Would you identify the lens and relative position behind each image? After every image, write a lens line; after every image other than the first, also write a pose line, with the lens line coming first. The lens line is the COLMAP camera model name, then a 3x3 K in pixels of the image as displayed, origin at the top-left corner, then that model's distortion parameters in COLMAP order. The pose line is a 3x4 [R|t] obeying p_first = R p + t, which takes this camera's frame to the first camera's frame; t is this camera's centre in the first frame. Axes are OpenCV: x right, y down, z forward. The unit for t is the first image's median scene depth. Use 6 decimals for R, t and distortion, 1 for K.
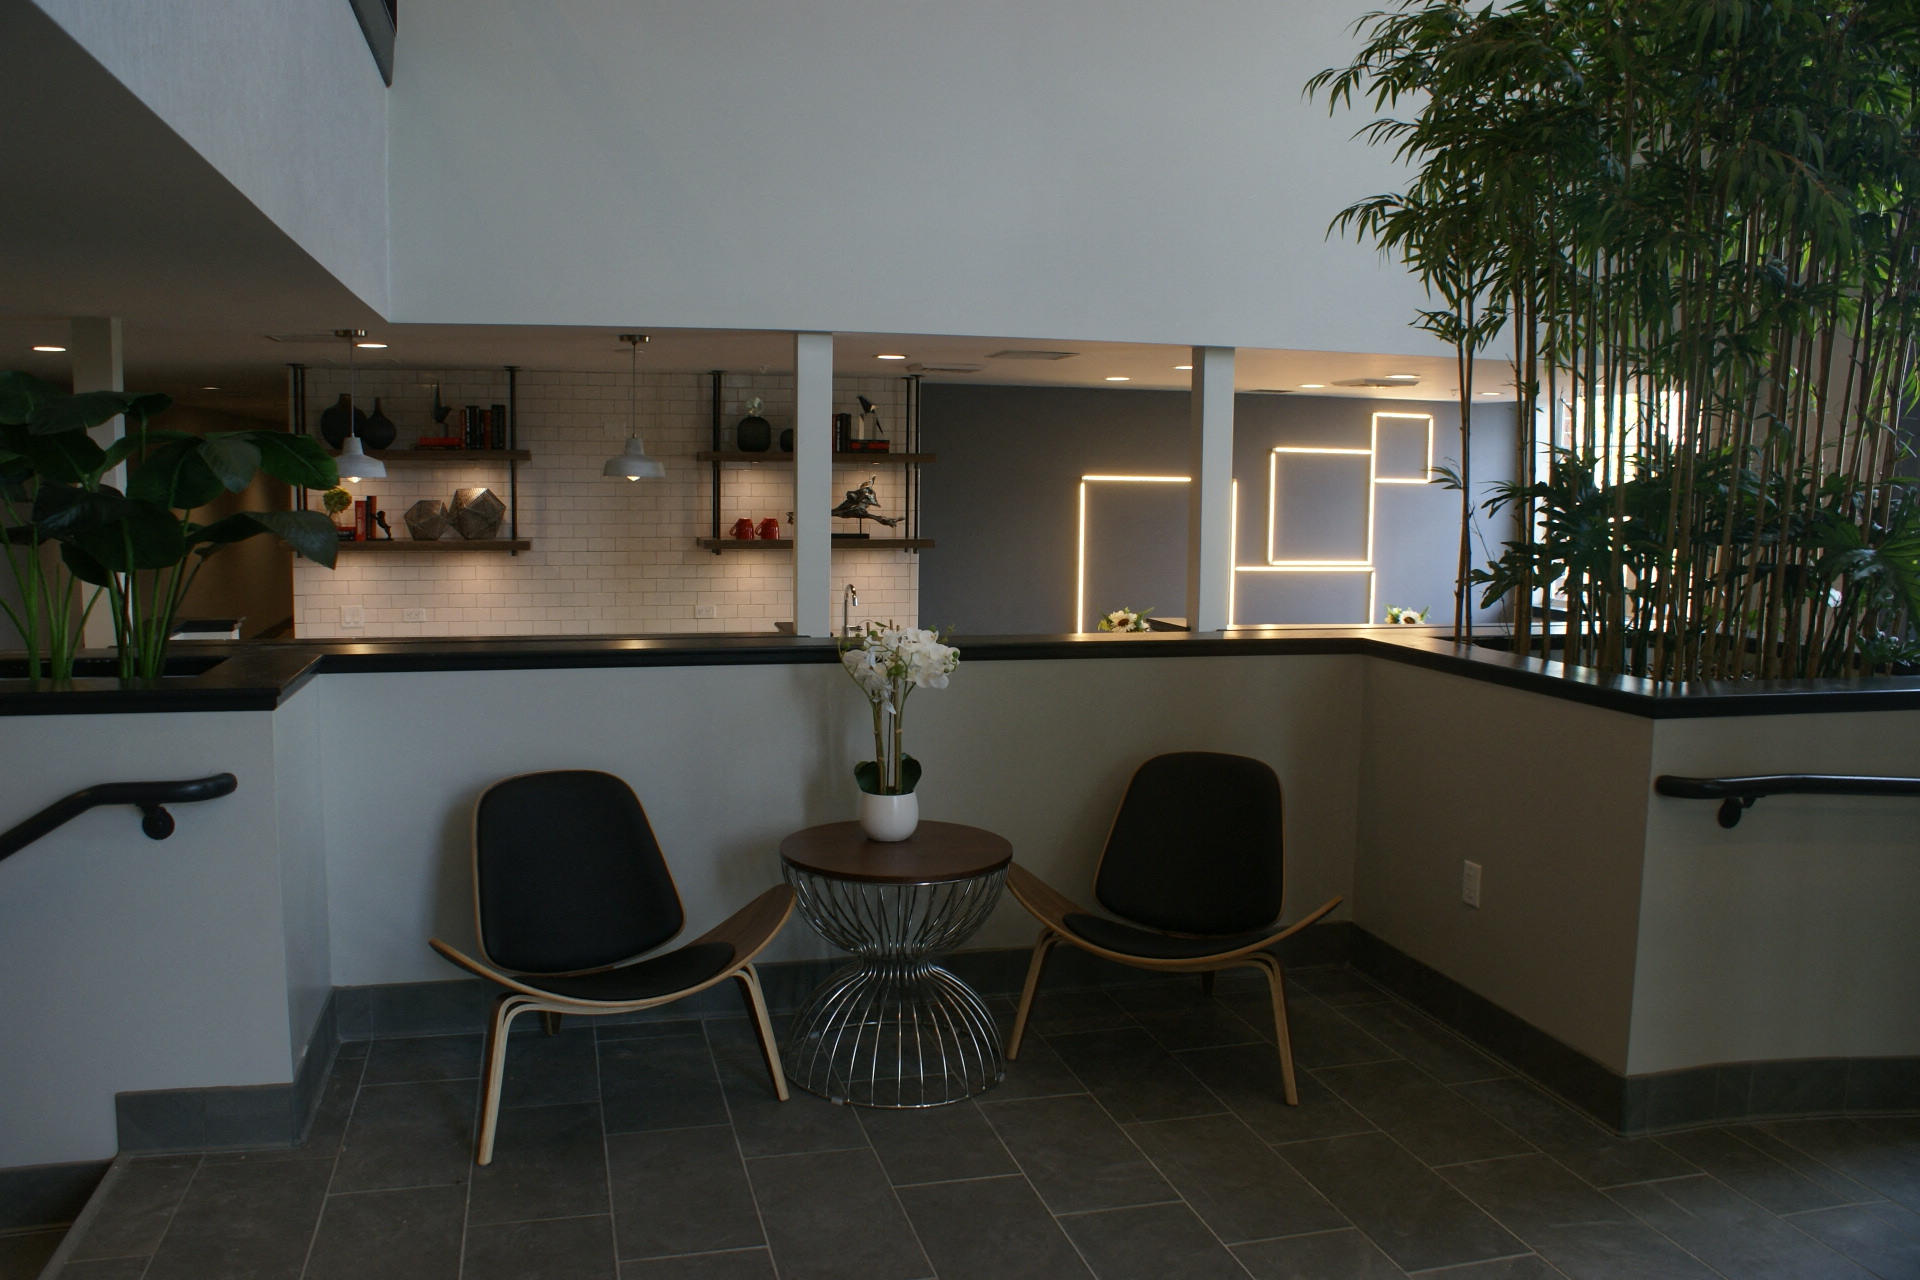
lens RADIAL K [[1515.3, 0, 923.9], [0, 1515.3, 642.4], [0, 0, 1]] dist [-0.159254, 0.139075]
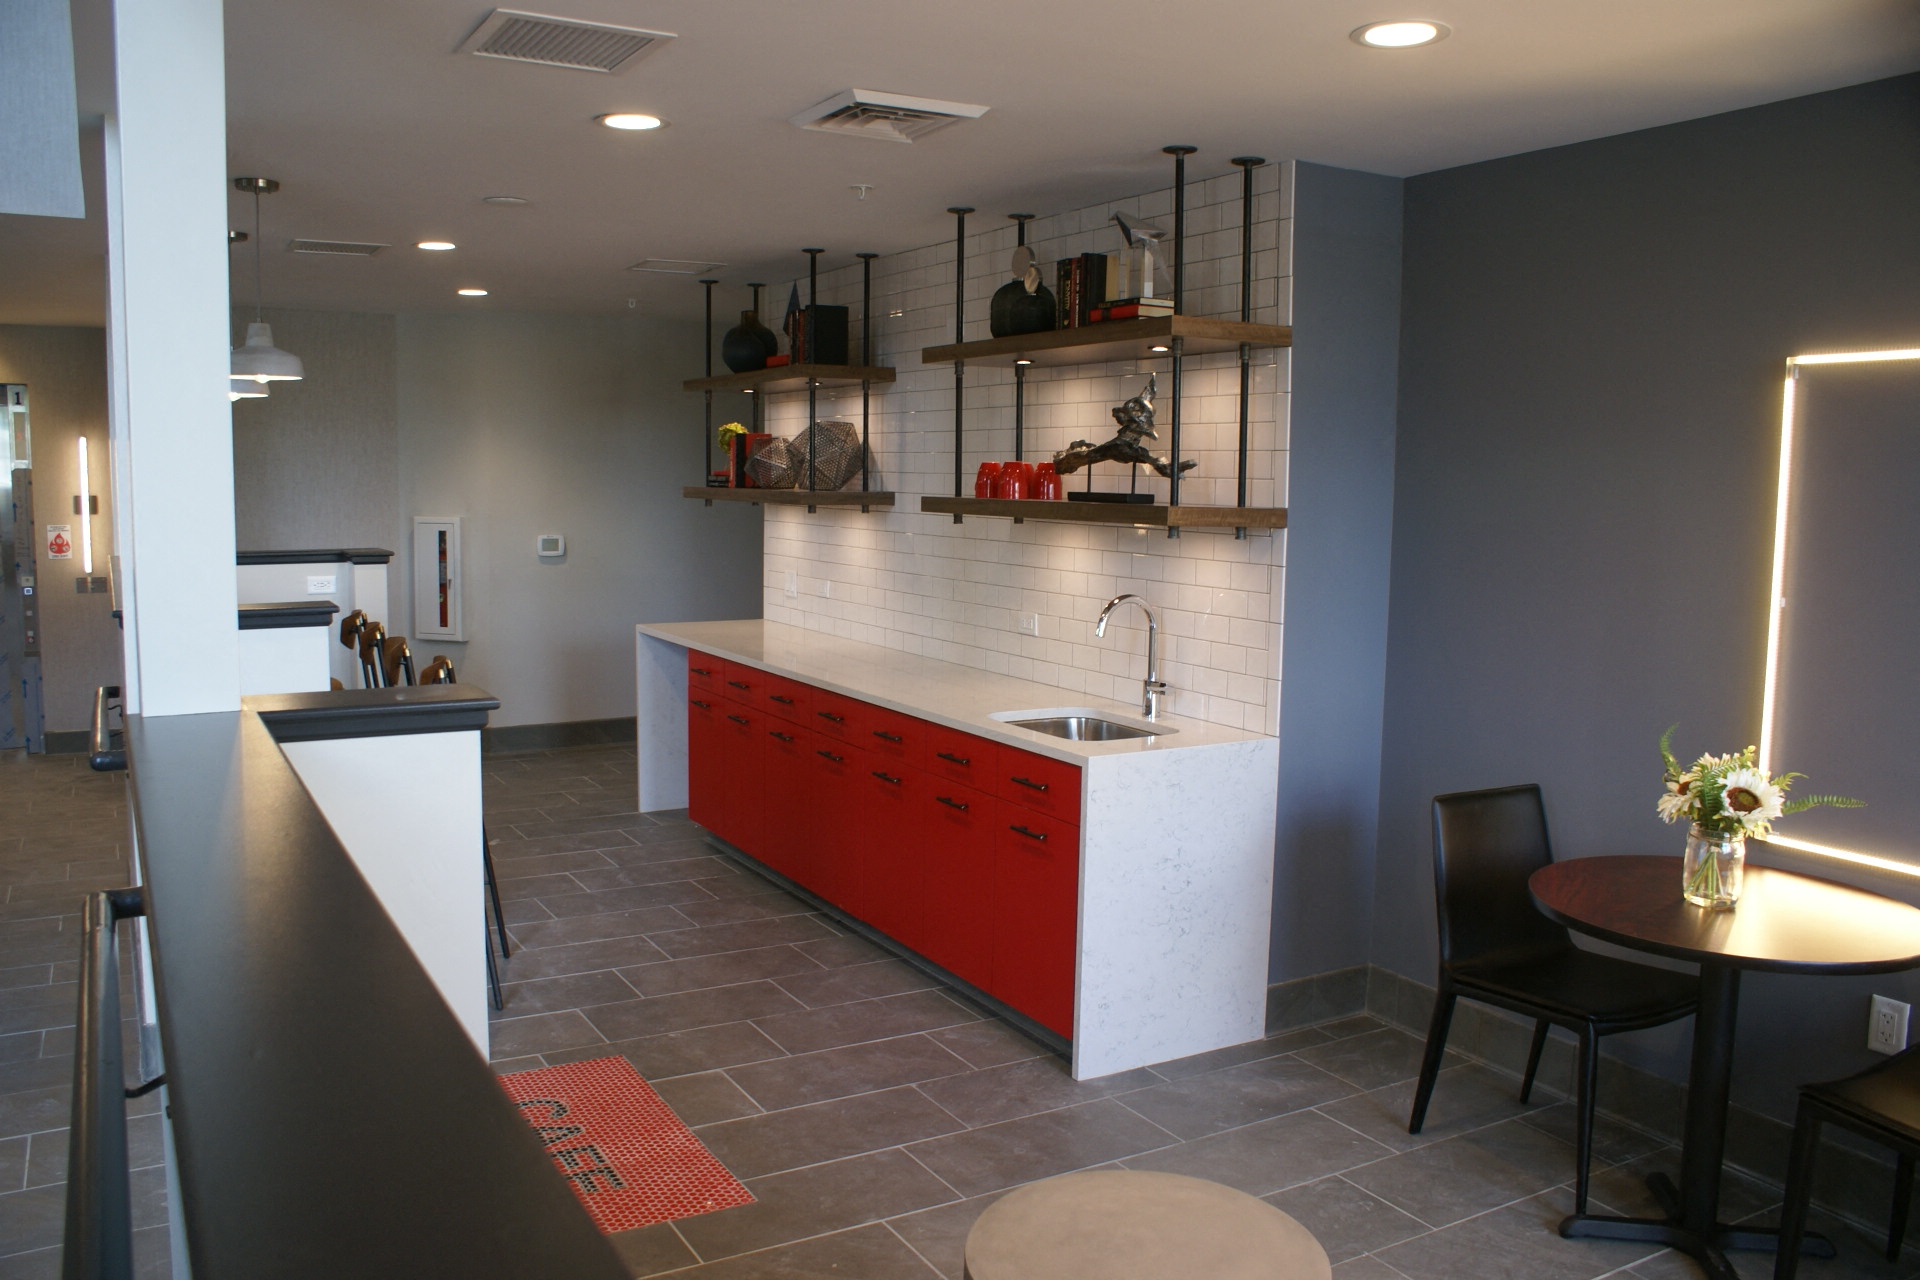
lens RADIAL K [[1515.3, 0, 923.9], [0, 1515.3, 642.4], [0, 0, 1]] dist [-0.159254, 0.139075]
pose [[0.265085, 0.100145, -0.959011, 0.420006], [-0.116396, 0.990642, 0.071275, -0.051057], [0.957174, 0.092731, 0.274260, 0.804920]]
